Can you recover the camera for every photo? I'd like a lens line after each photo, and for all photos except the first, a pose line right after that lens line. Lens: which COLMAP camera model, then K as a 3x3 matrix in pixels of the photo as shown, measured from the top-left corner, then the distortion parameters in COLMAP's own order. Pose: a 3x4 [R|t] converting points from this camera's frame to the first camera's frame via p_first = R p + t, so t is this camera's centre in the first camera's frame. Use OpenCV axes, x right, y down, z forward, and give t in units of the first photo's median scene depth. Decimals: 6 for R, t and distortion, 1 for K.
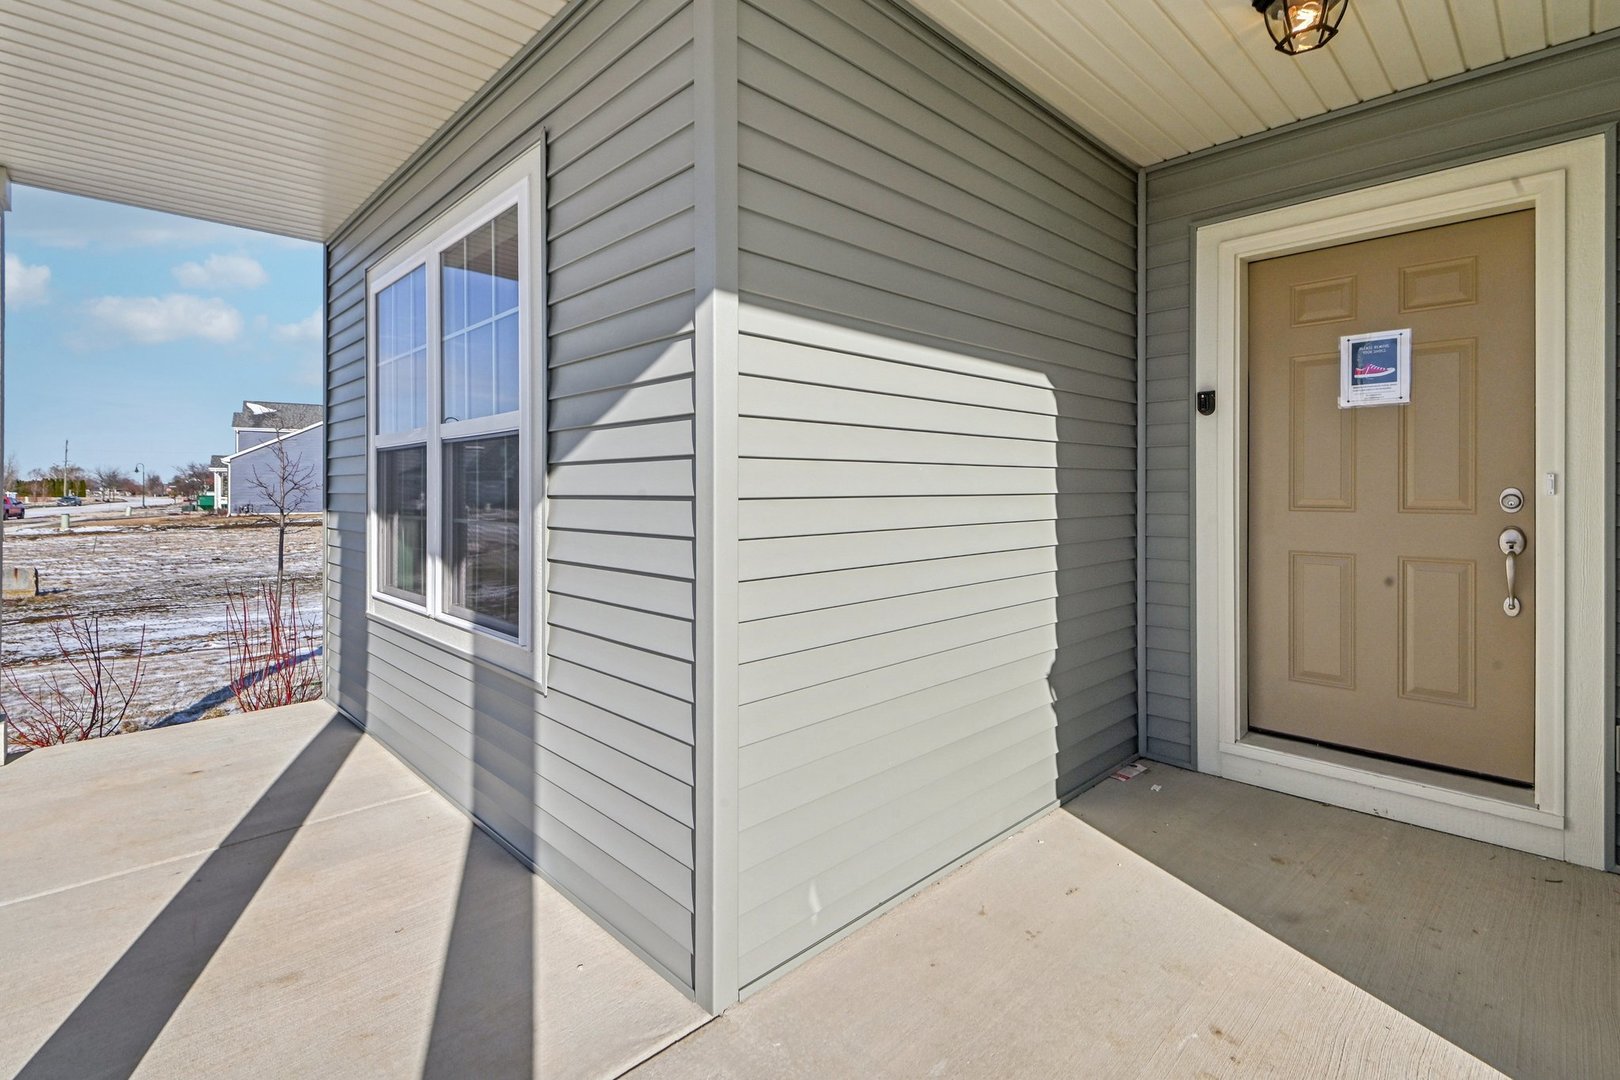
lens RADIAL K [[756.0, 0, 831.4], [0, 756.0, 487.9], [0, 0, 1]] dist [-0.012382, -0.000443]
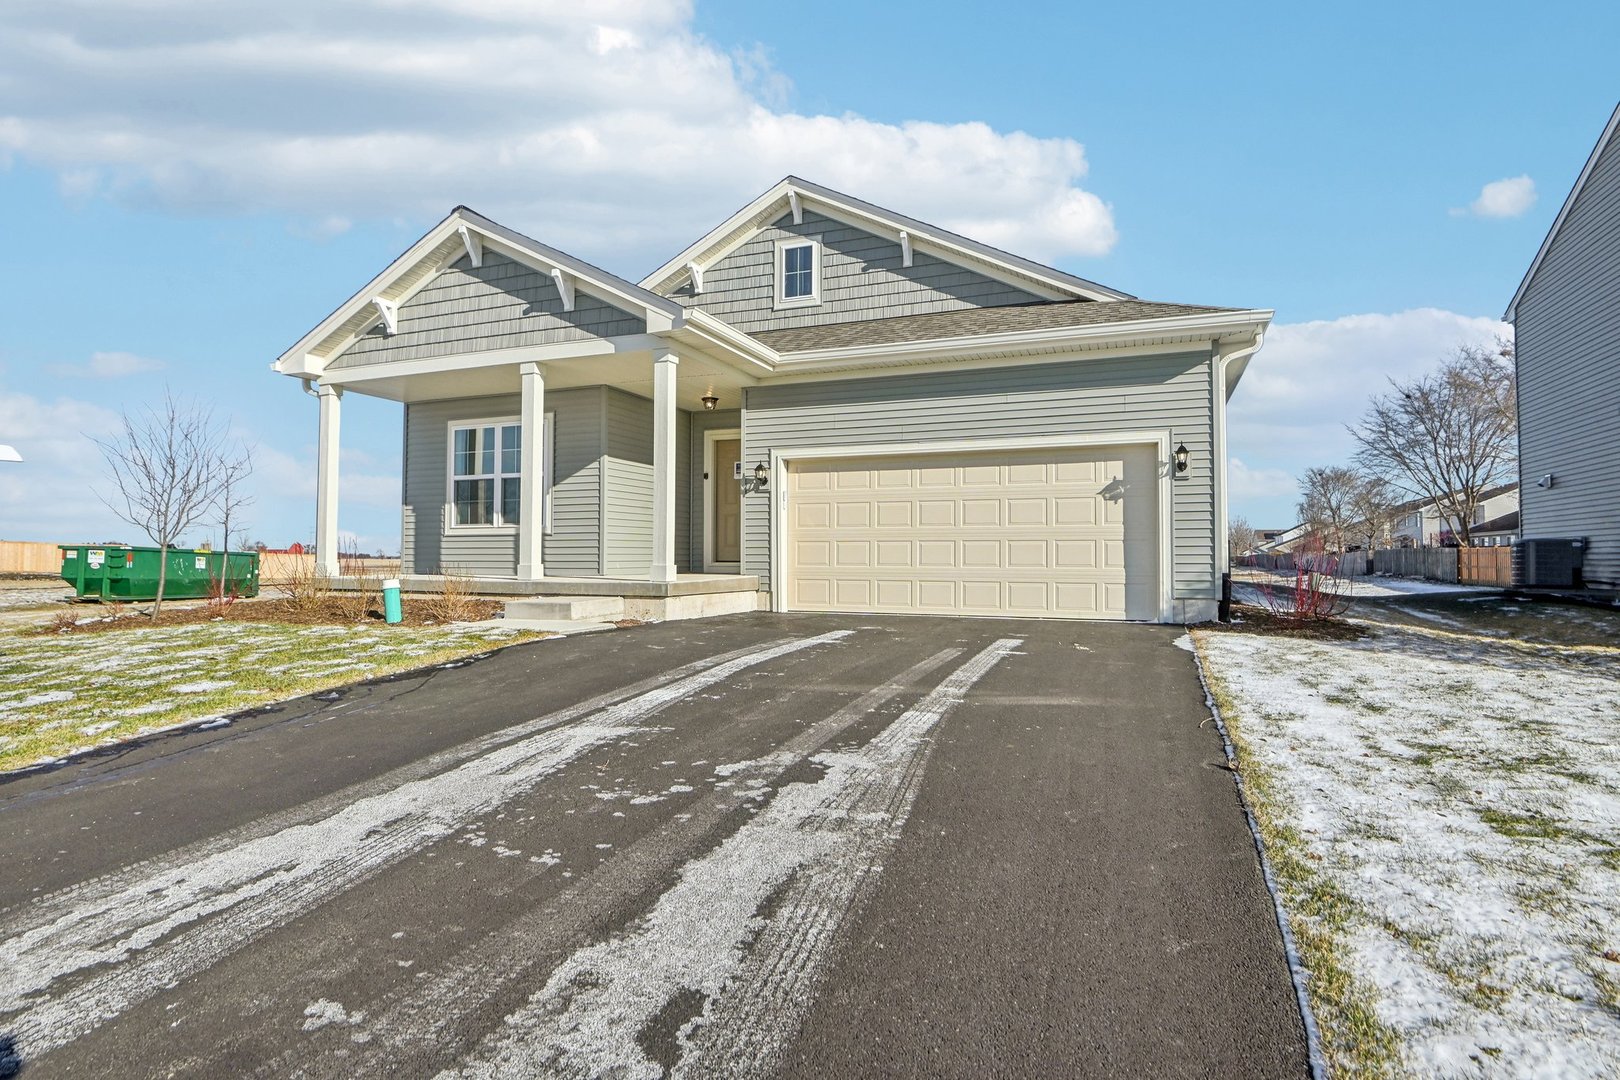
lens RADIAL K [[822.6, 0, 808.1], [0, 822.6, 535.3], [0, 0, 1]] dist [-0.010039, -0.002201]
pose [[0.915285, 0.011854, 0.402633, -0.719324], [-0.001149, 0.999640, -0.026819, 0.302616], [-0.402806, 0.024084, 0.914969, -3.075208]]
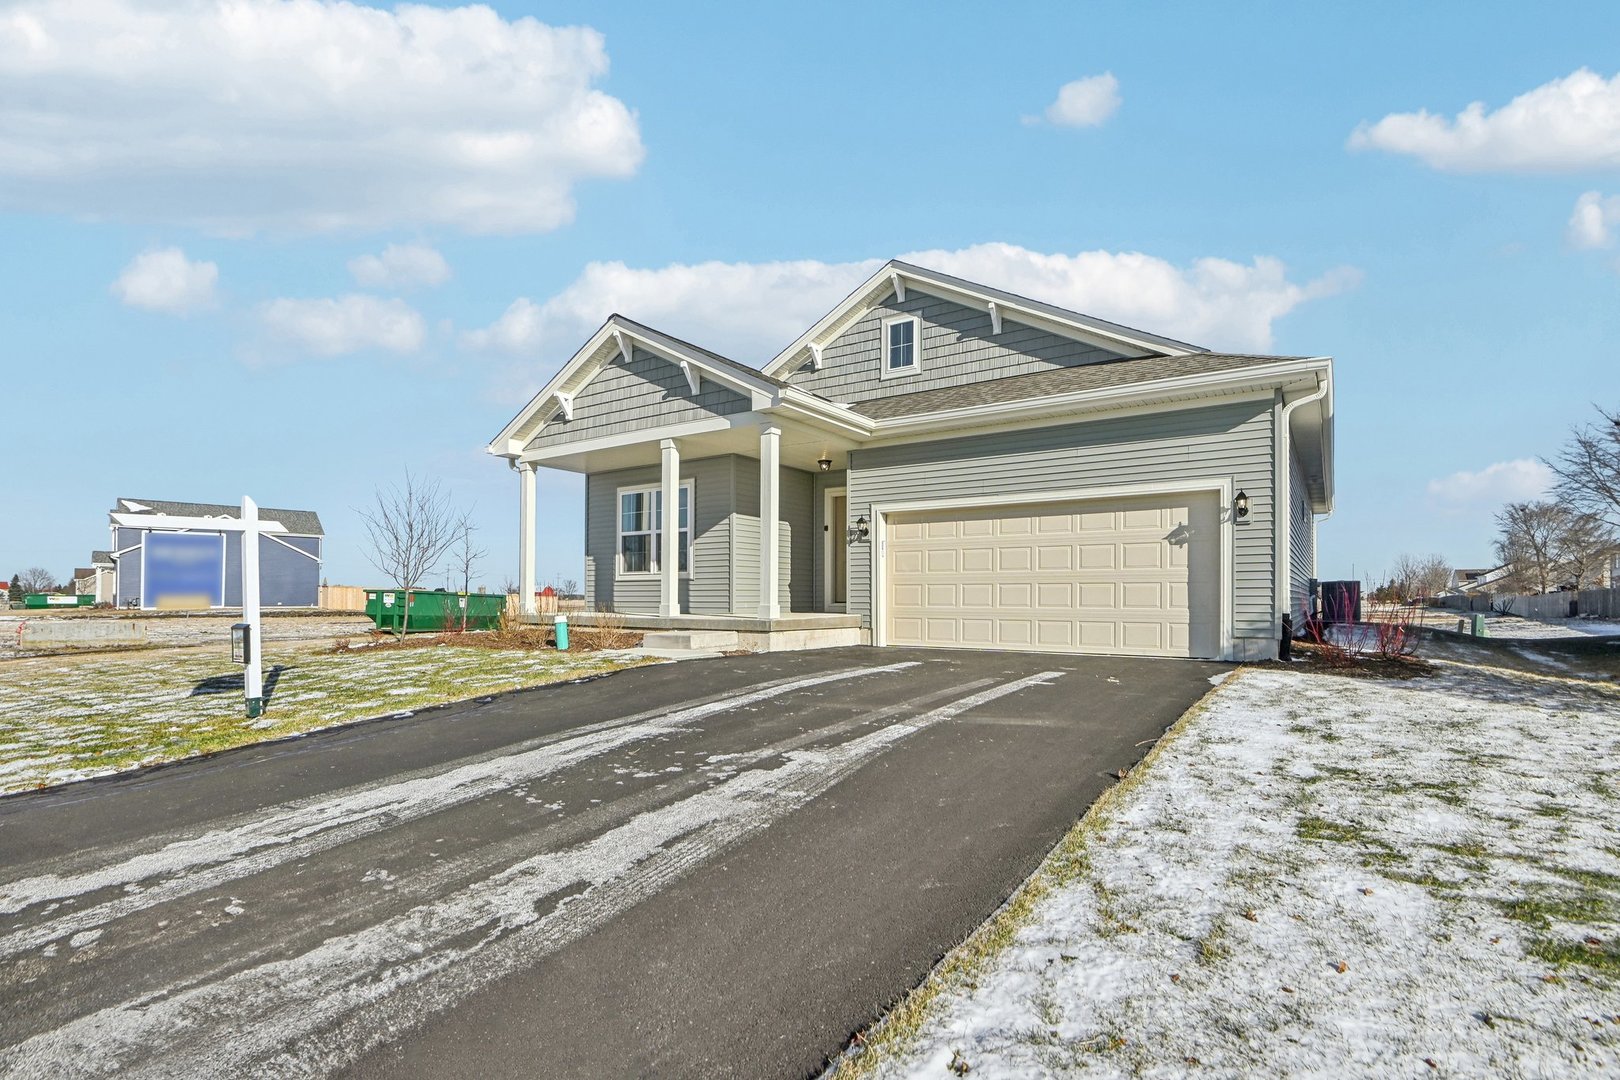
lens RADIAL K [[756.0, 0, 812.1], [0, 756.0, 593.8], [0, 0, 1]] dist [-0.012382, -0.000443]
pose [[0.981018, 0.002316, 0.193901, -0.449775], [-0.001132, 0.999980, -0.006218, 0.303343], [-0.193911, 0.005880, 0.981001, -3.381054]]
